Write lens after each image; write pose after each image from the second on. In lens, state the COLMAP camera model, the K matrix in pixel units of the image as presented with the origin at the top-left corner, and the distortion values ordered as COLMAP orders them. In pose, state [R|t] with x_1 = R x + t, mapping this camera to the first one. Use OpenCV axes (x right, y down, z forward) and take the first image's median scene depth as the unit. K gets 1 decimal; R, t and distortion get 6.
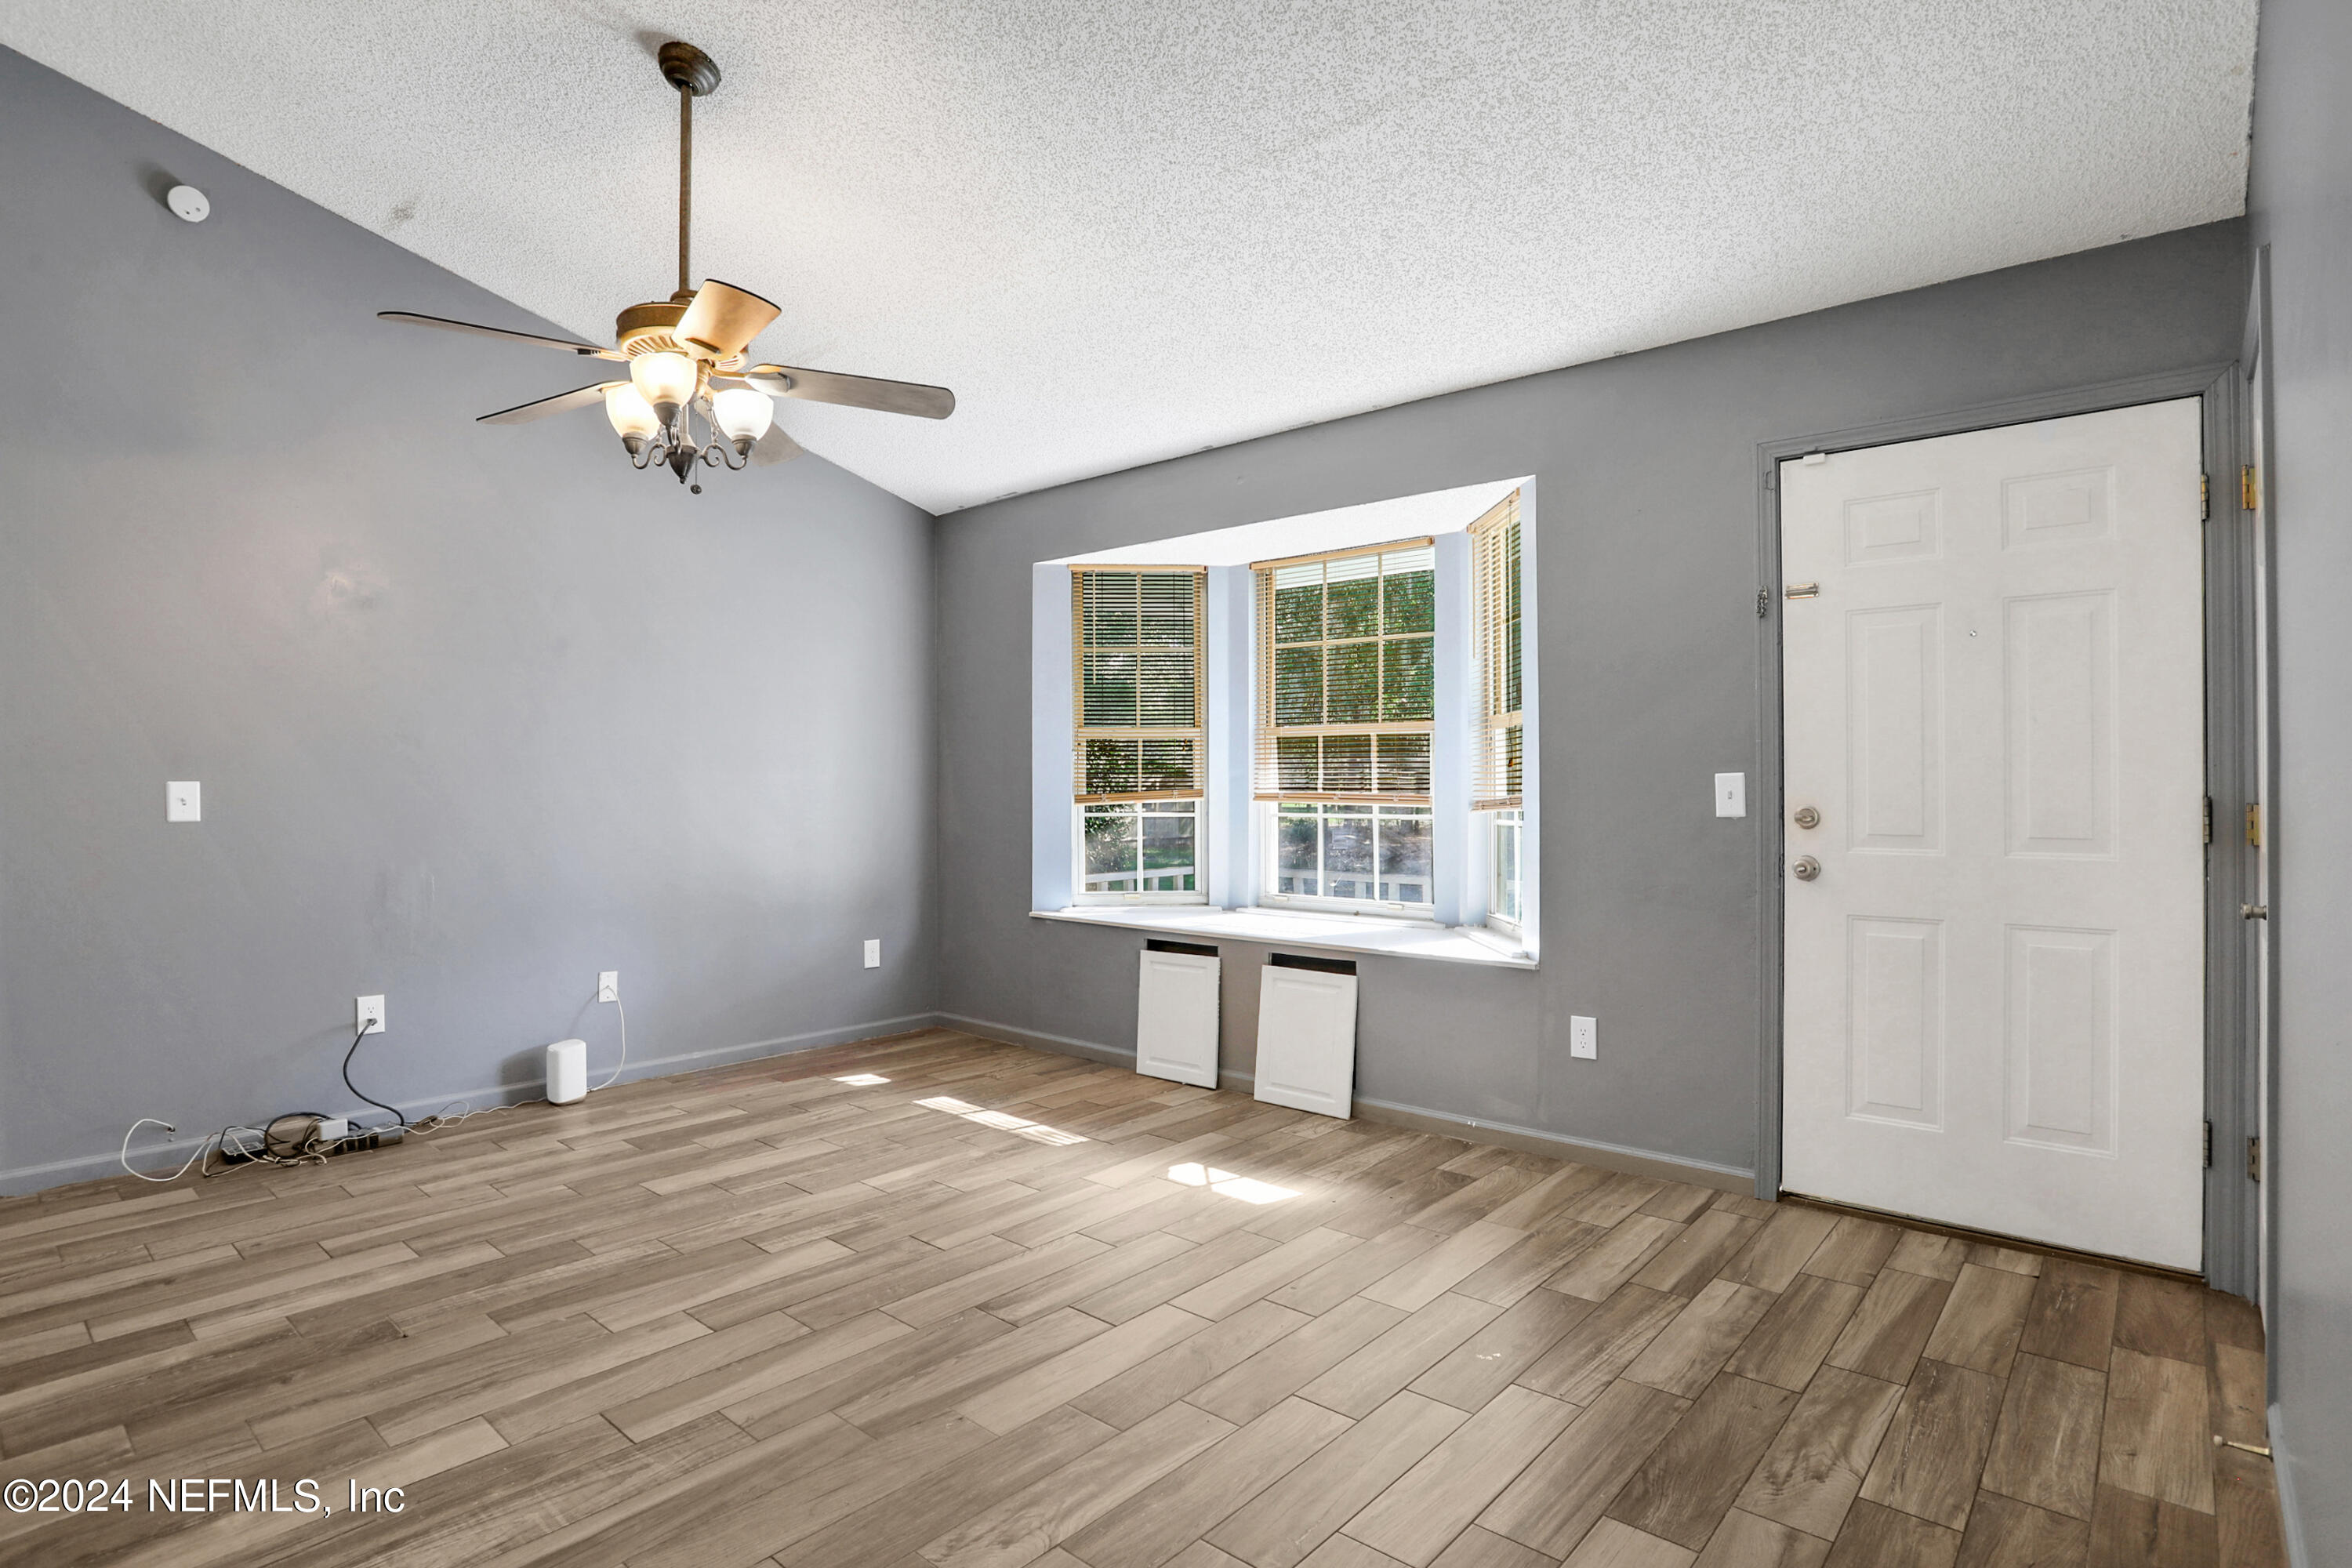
lens RADIAL K [[1215.1, 0, 1200.7], [0, 1215.1, 781.9], [0, 0, 1]] dist [-0.066340, 0.030461]
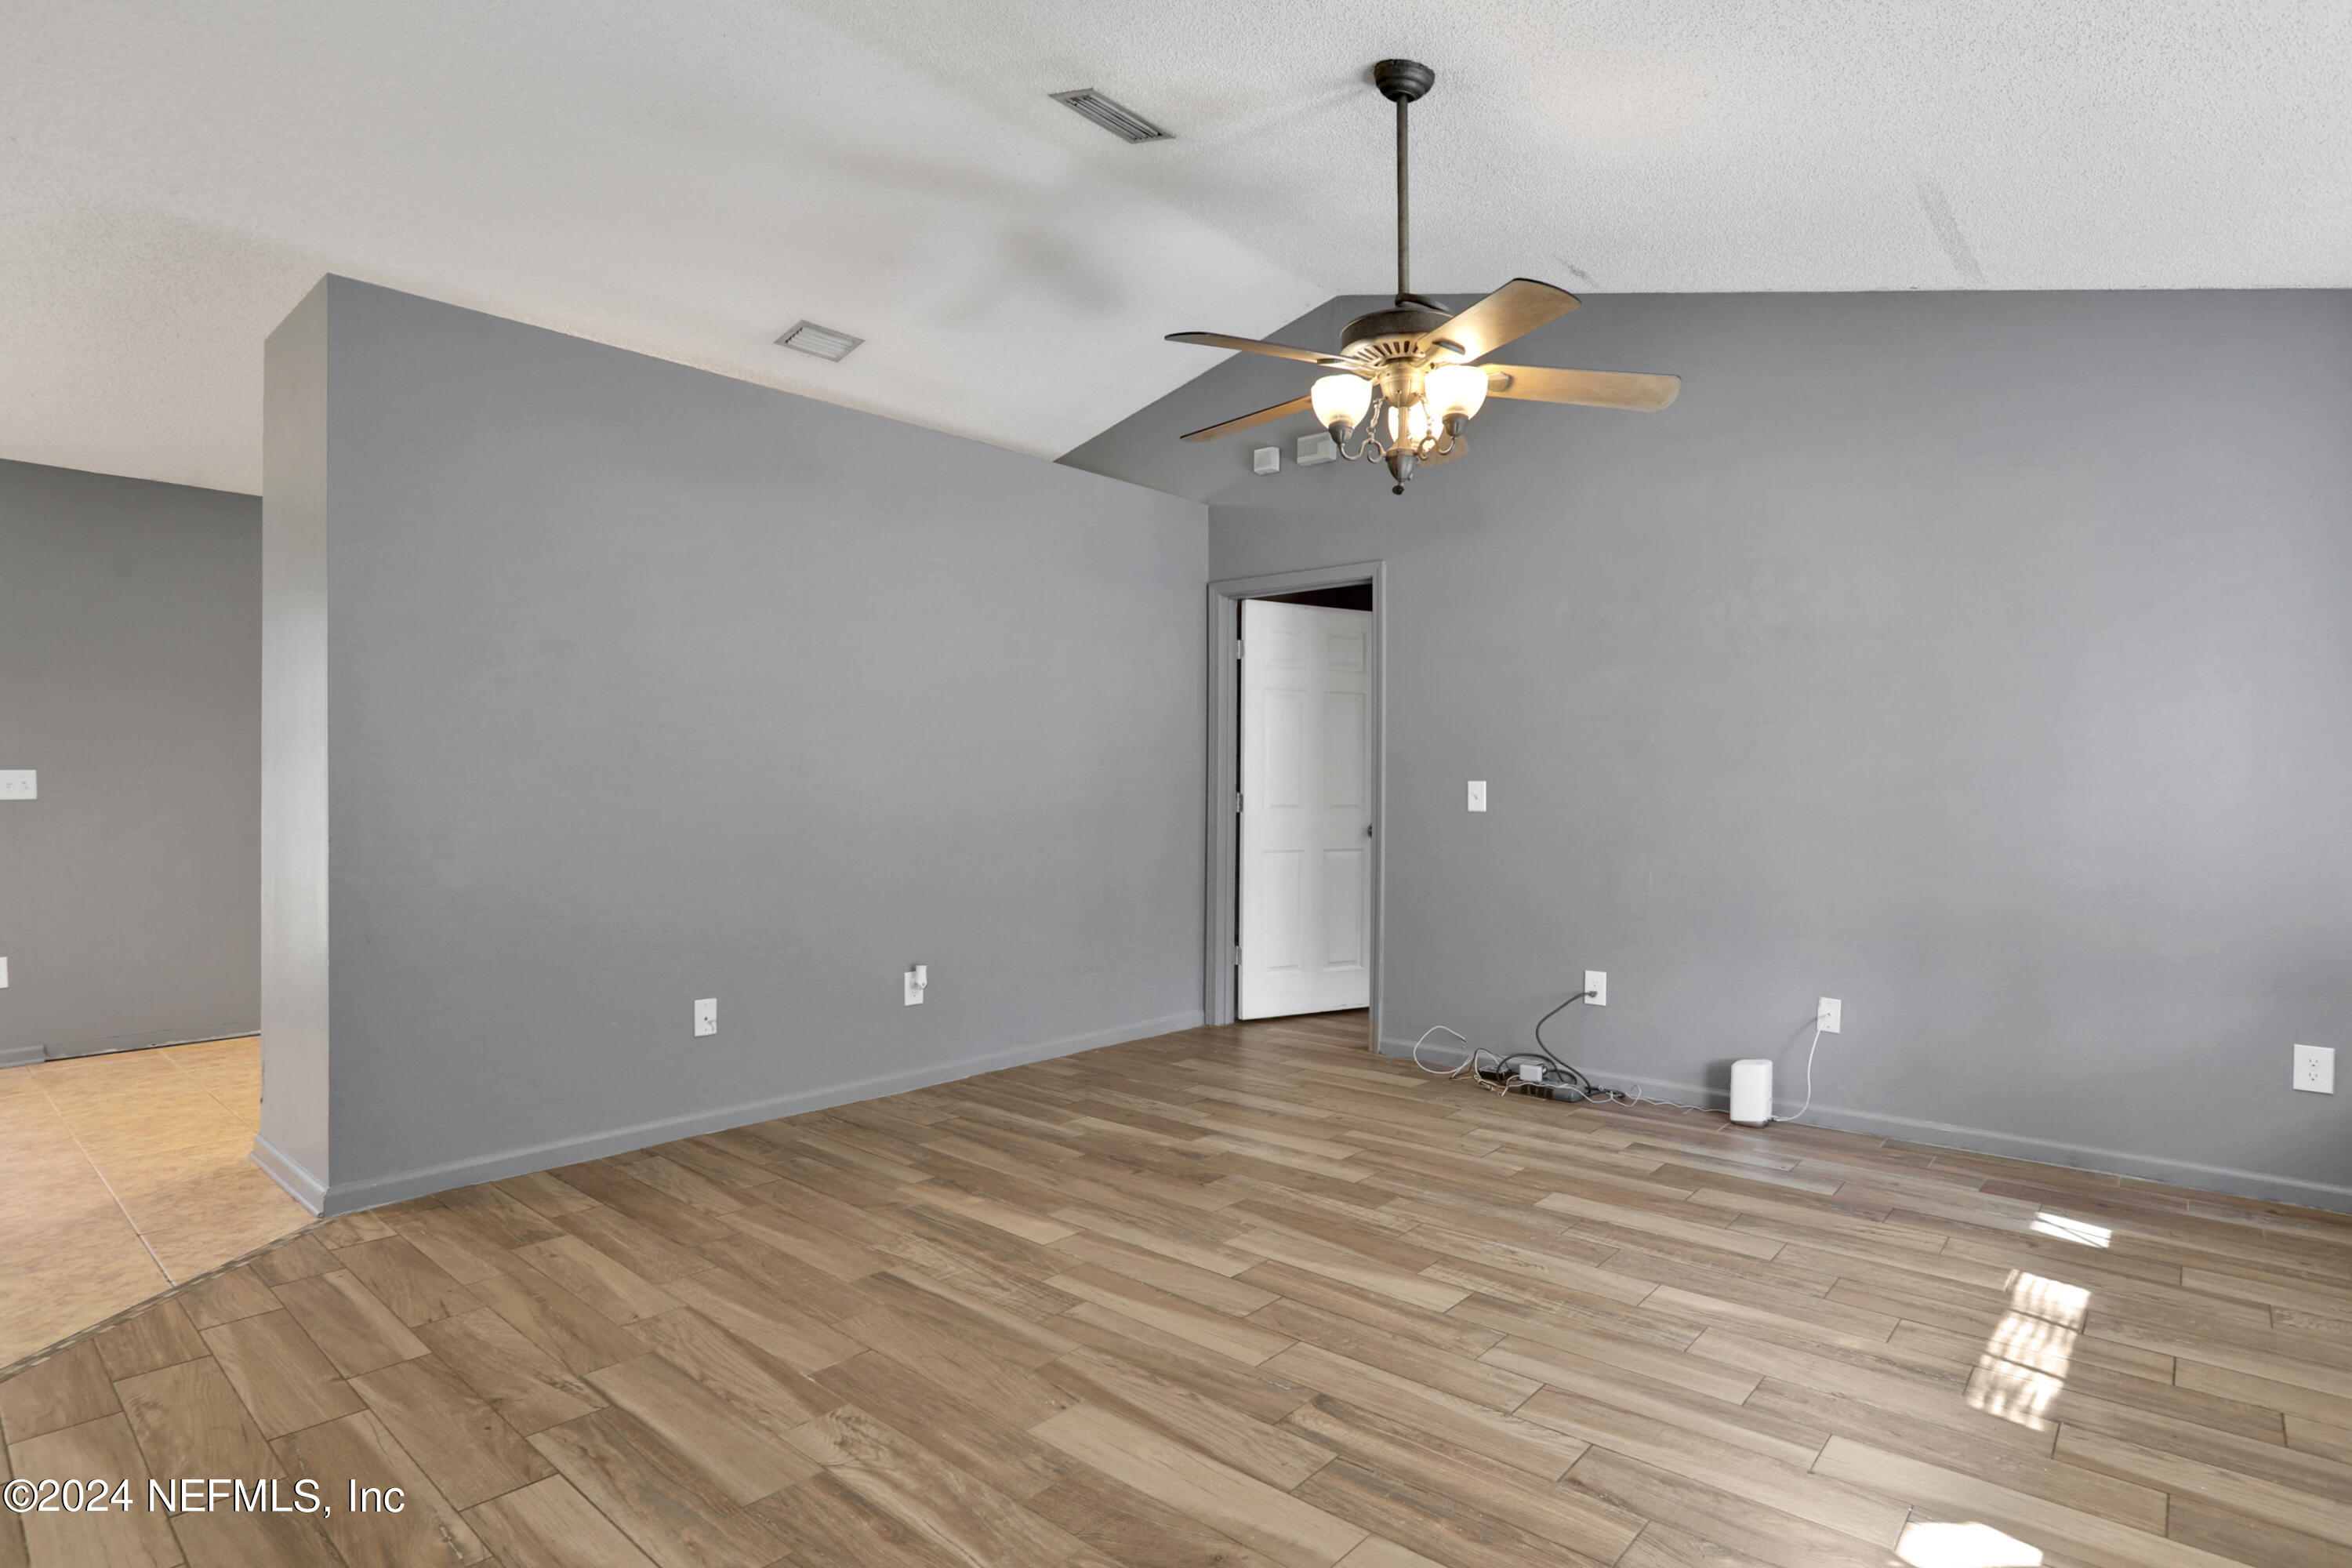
lens RADIAL K [[1215.1, 0, 1200.7], [0, 1215.1, 781.9], [0, 0, 1]] dist [-0.066340, 0.030461]
pose [[0.000047, 0.002178, -0.999998, 0.538441], [-0.005824, 0.999981, 0.002178, -0.001816], [0.999983, 0.005823, 0.000059, 0.733274]]
